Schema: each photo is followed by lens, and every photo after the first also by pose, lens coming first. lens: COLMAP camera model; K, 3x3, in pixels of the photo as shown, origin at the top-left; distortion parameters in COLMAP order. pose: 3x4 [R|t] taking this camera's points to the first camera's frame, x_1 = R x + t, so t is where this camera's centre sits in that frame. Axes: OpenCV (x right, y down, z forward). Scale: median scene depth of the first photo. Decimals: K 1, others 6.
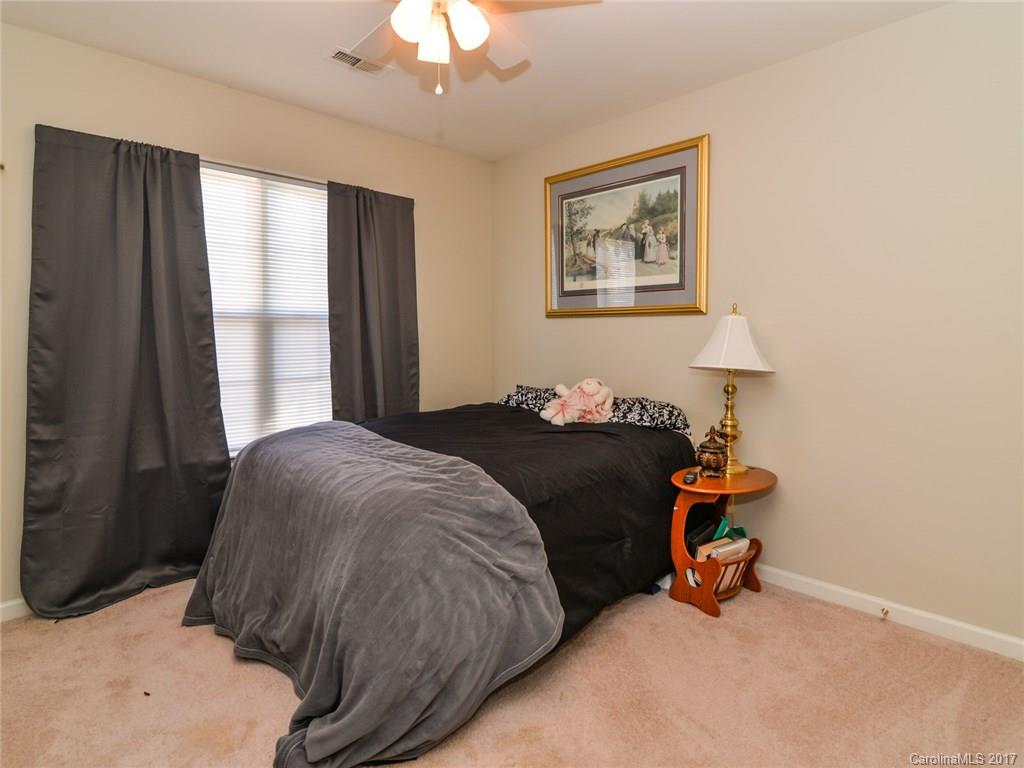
lens RADIAL K [[529.1, 0, 514.4], [0, 529.1, 384.5], [0, 0, 1]] dist [-0.018650, -0.000751]
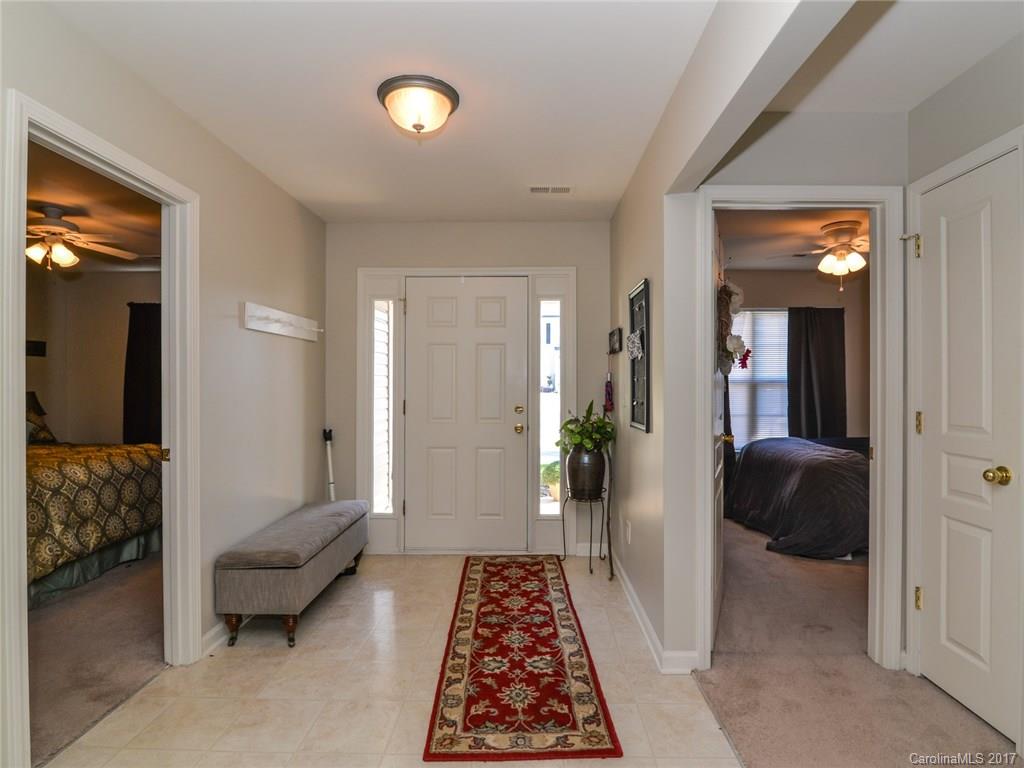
lens RADIAL K [[529.1, 0, 517.4], [0, 529.1, 383.5], [0, 0, 1]] dist [-0.018650, -0.000751]
pose [[0.695471, -0.012377, -0.718448, 0.436098], [-0.054533, 0.996059, -0.069949, 0.083066], [0.716482, 0.087827, 0.692055, -1.333354]]
